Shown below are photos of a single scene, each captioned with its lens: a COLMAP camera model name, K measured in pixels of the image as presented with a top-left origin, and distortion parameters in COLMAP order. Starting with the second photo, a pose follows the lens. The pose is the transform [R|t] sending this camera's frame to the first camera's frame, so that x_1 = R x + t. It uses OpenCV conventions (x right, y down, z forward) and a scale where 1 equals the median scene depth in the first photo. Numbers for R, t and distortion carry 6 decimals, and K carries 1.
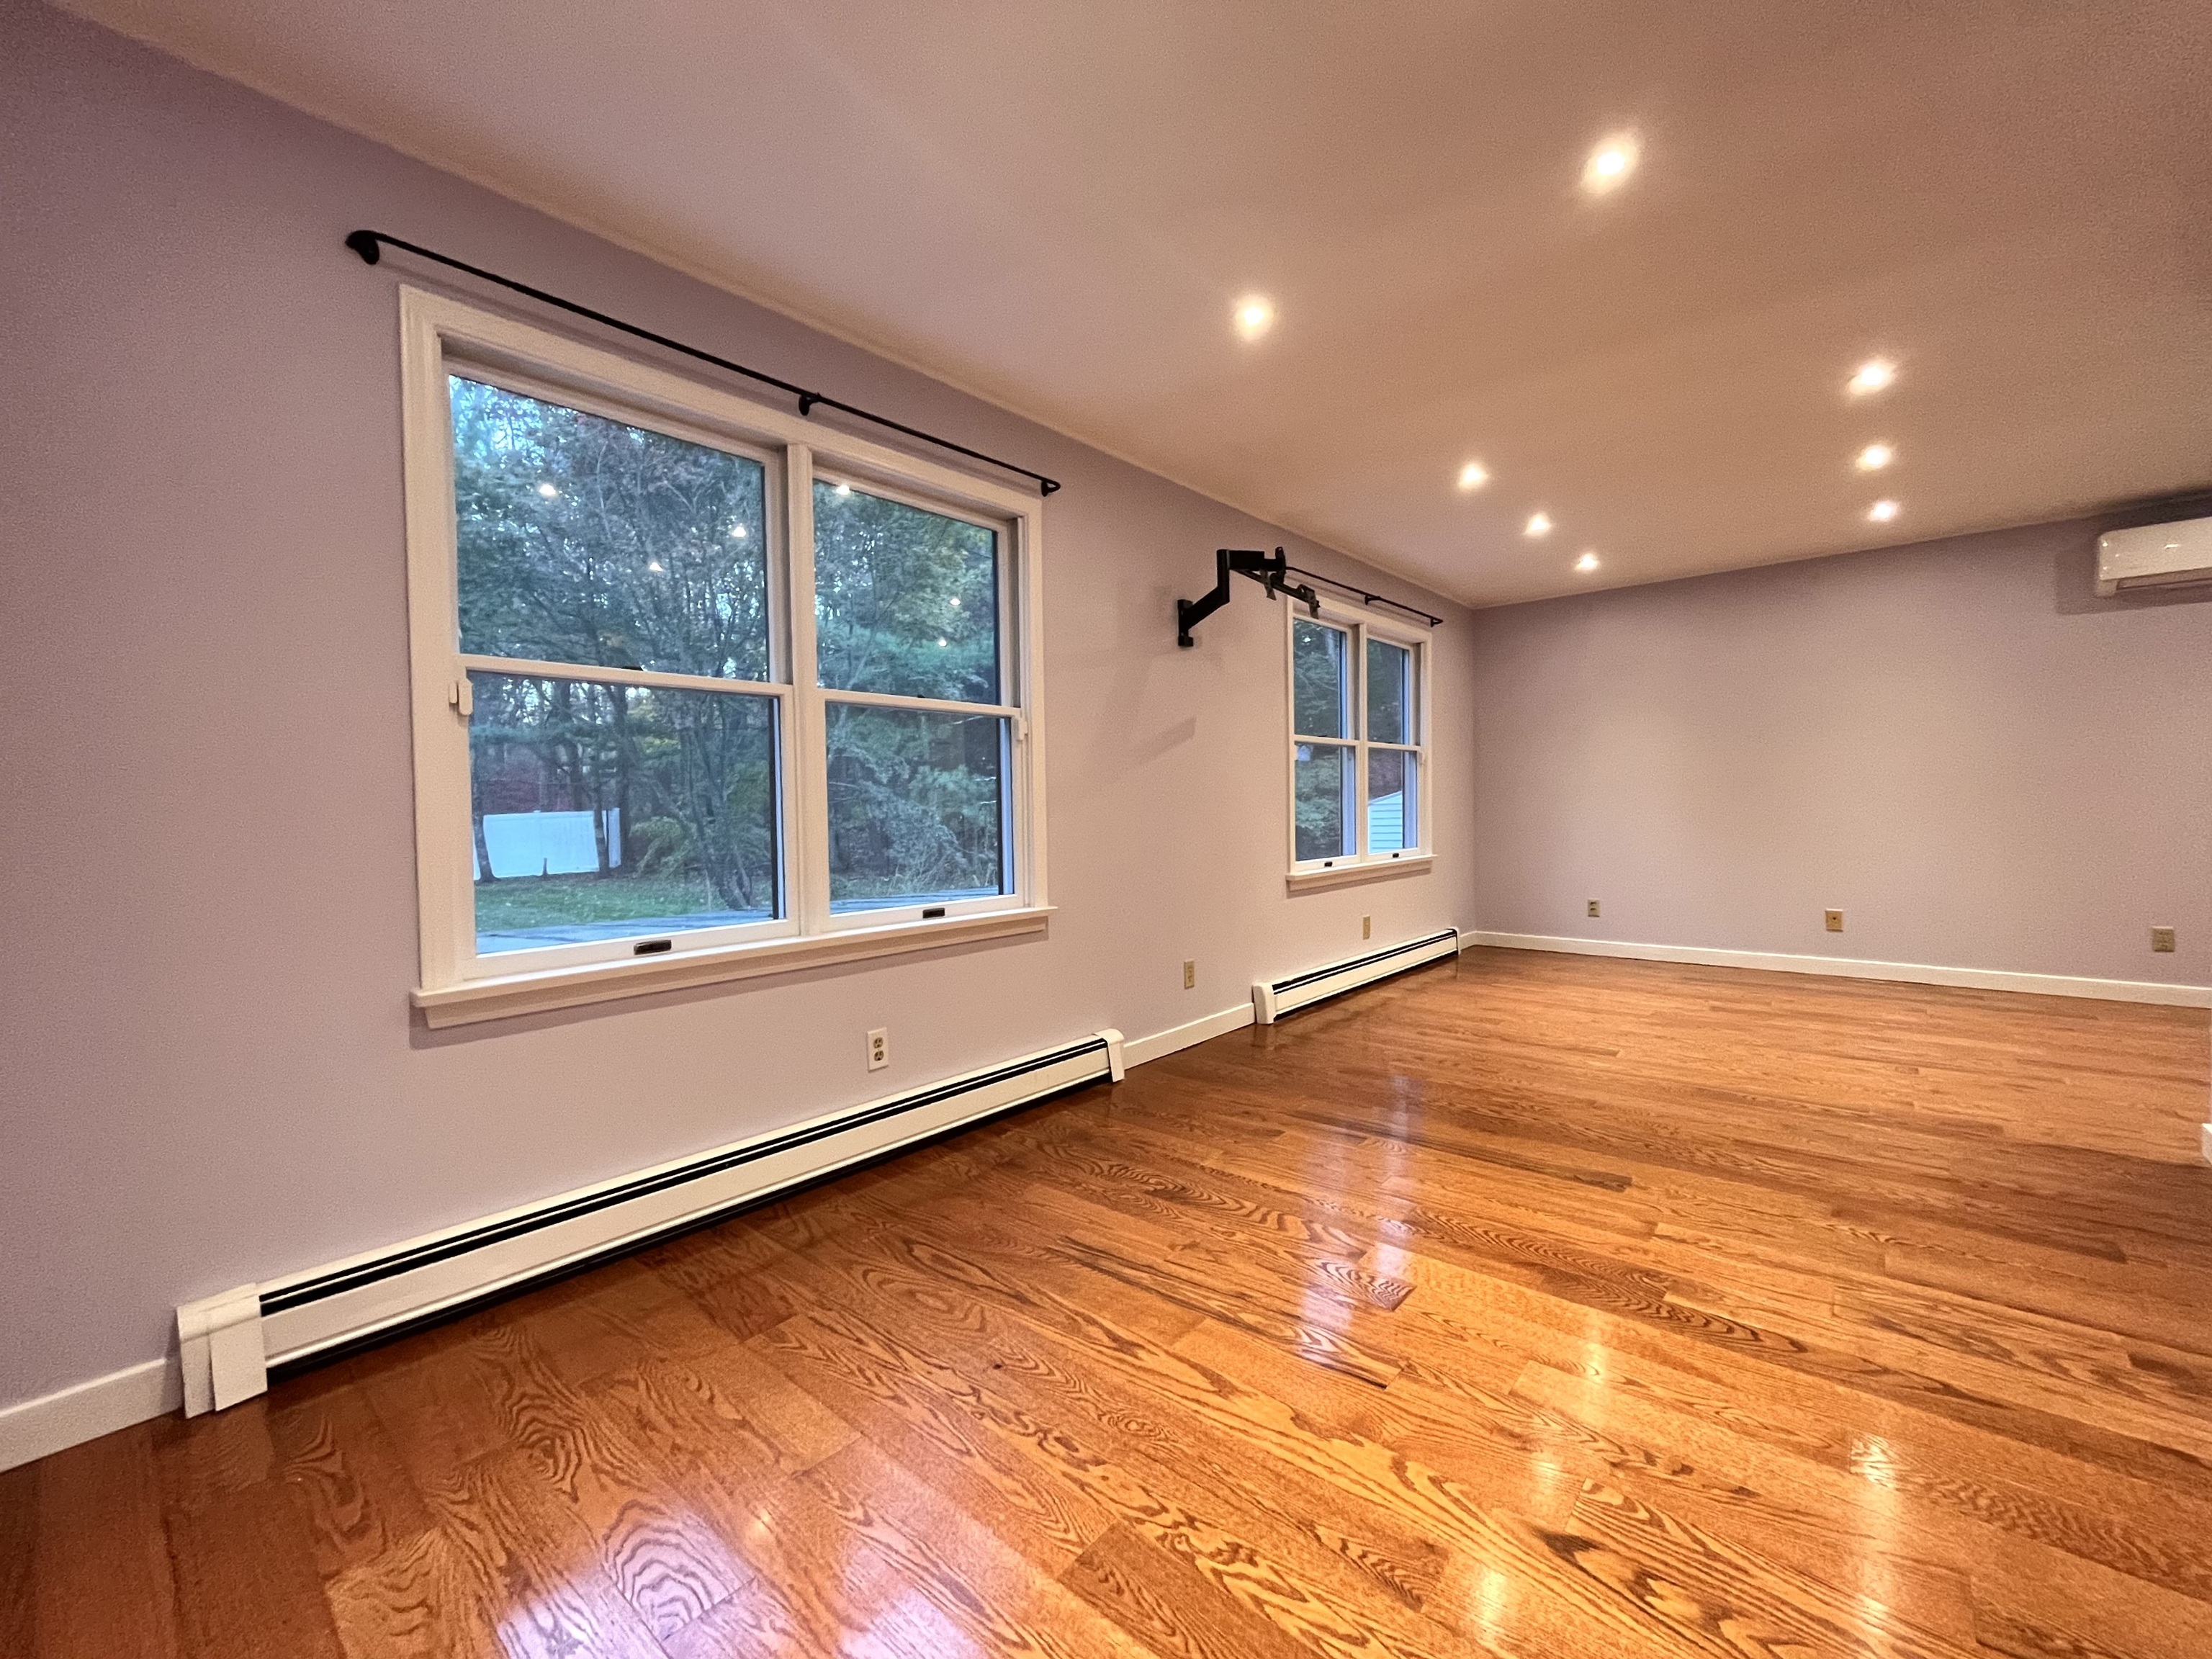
lens RADIAL K [[913.7, 0, 1111.4], [0, 913.7, 829.4], [0, 0, 1]] dist [-0.002089, 0.000142]
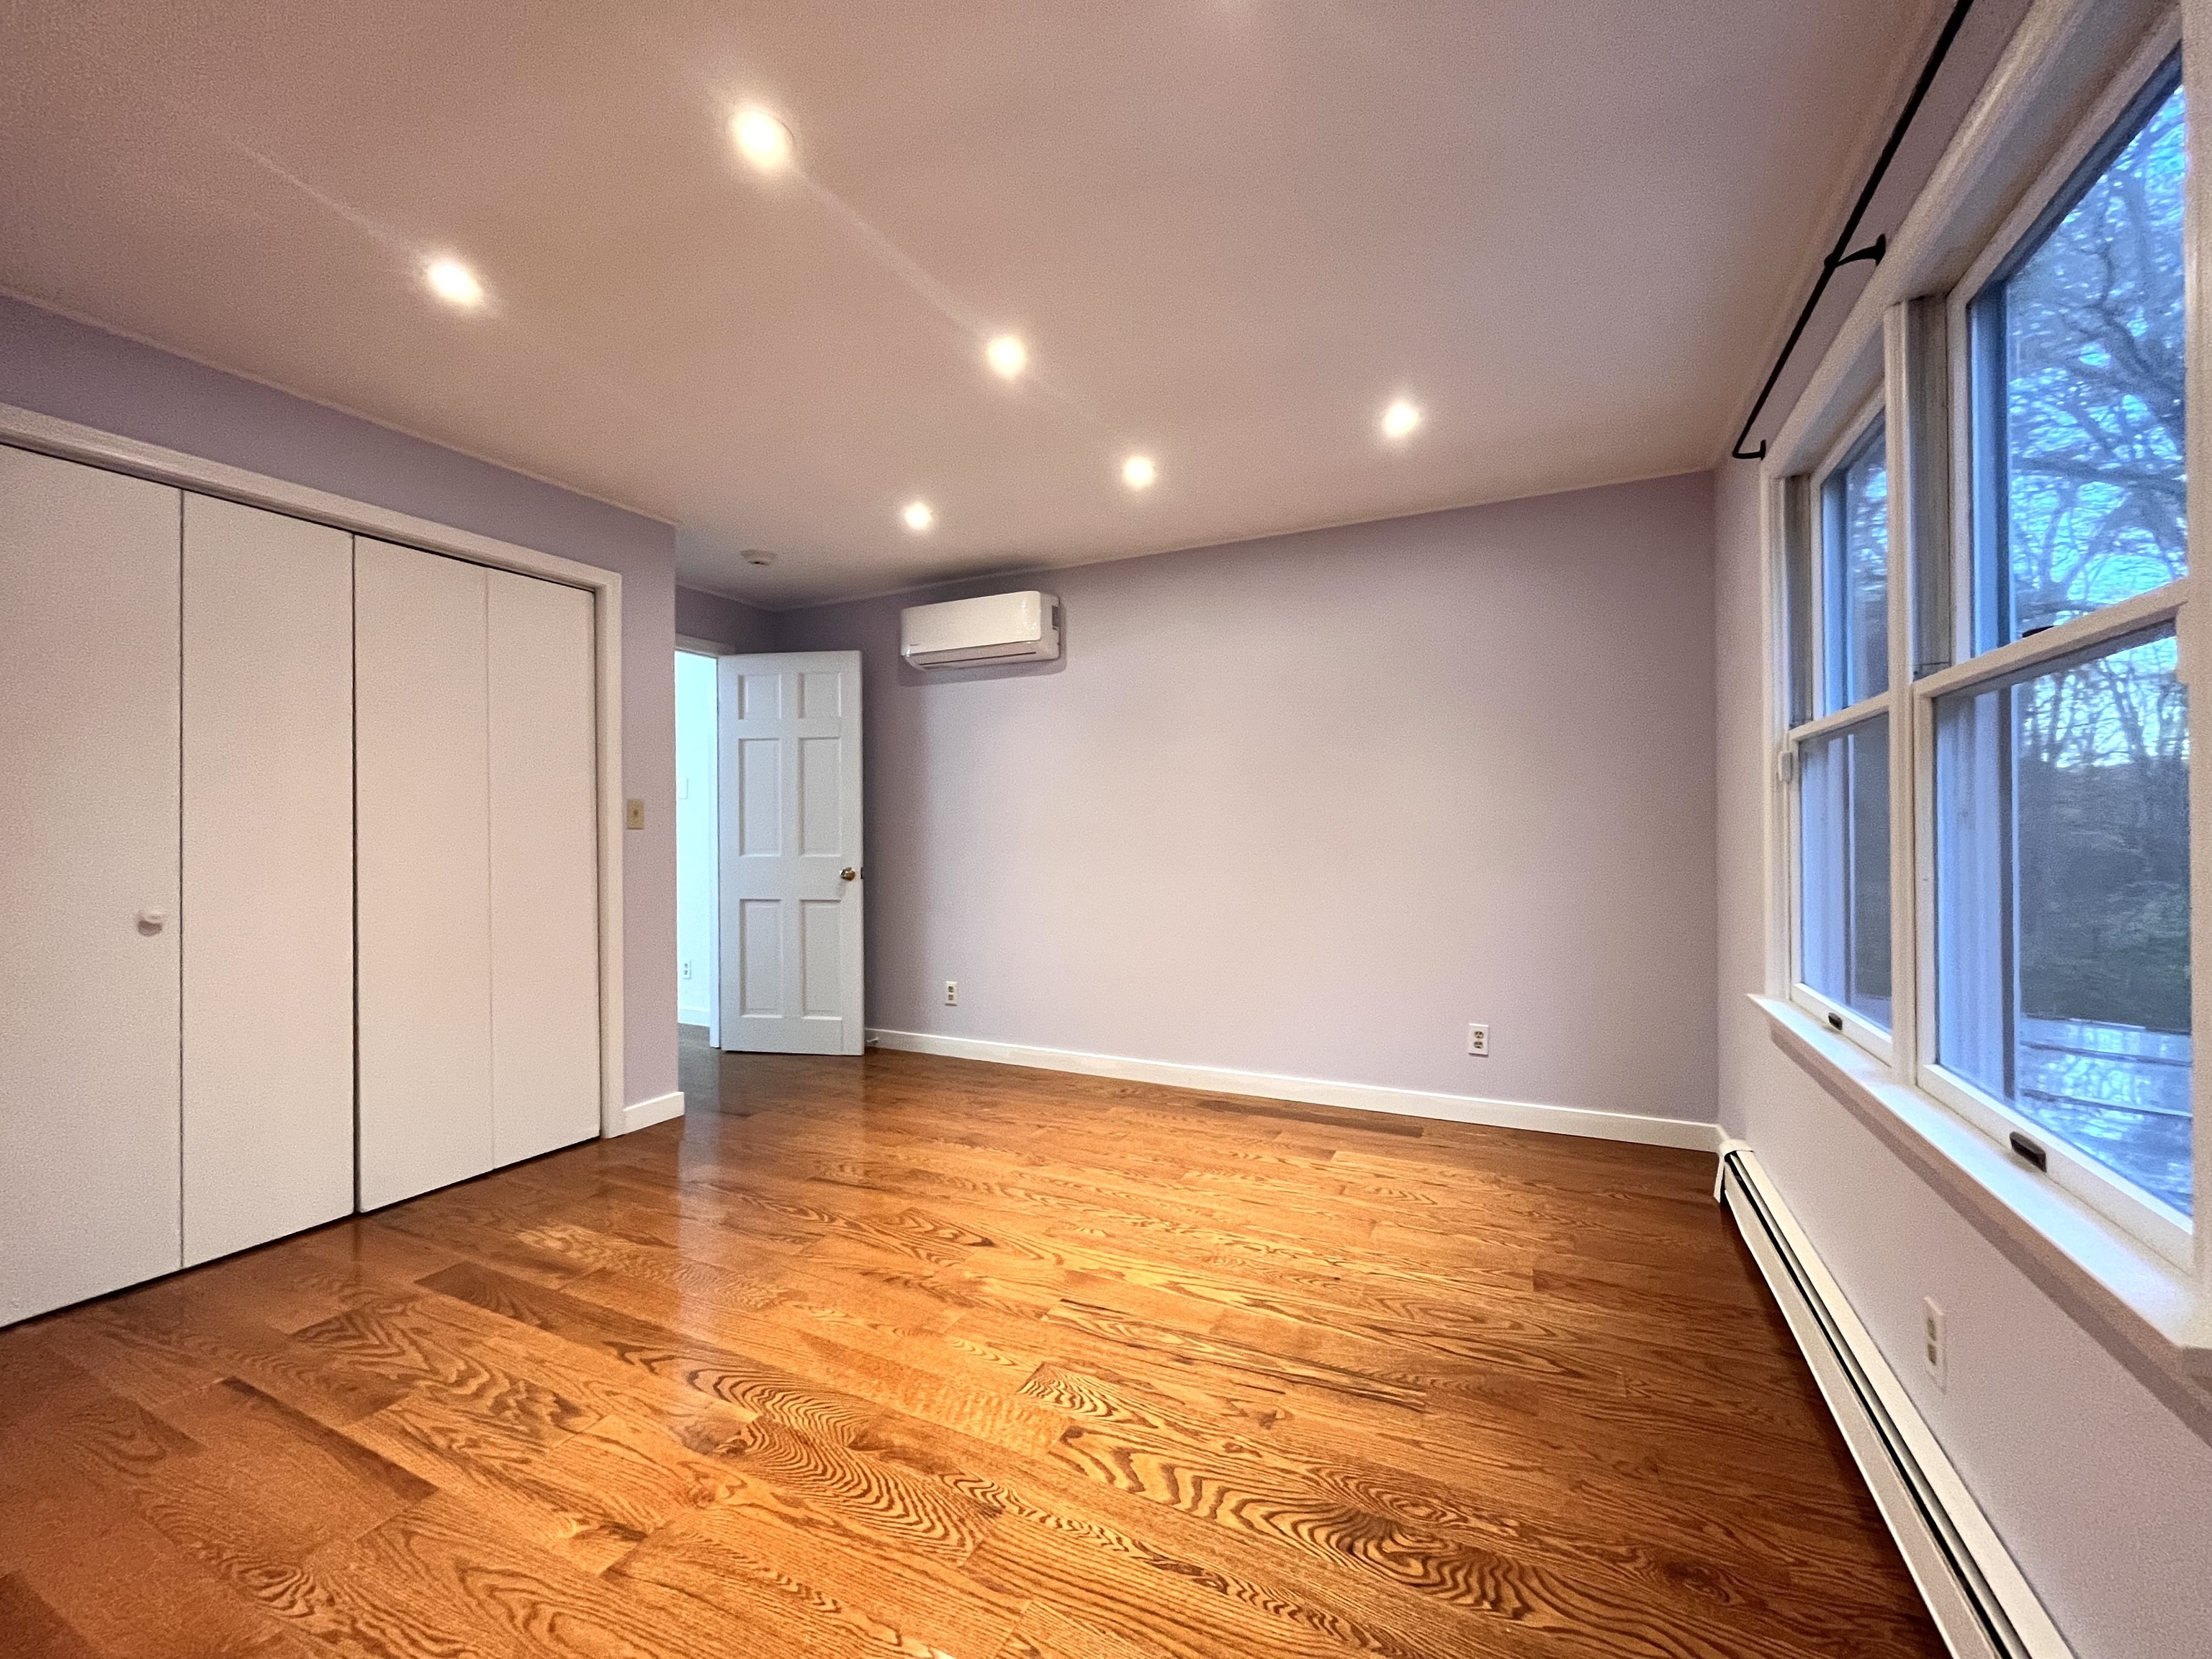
lens RADIAL K [[913.7, 0, 1111.4], [0, 913.7, 829.4], [0, 0, 1]] dist [-0.002089, 0.000142]
pose [[-0.966567, 0.022203, -0.255449, 0.397144], [0.015115, 0.999445, 0.029678, -0.094715], [0.255967, 0.024824, -0.966367, 1.645921]]
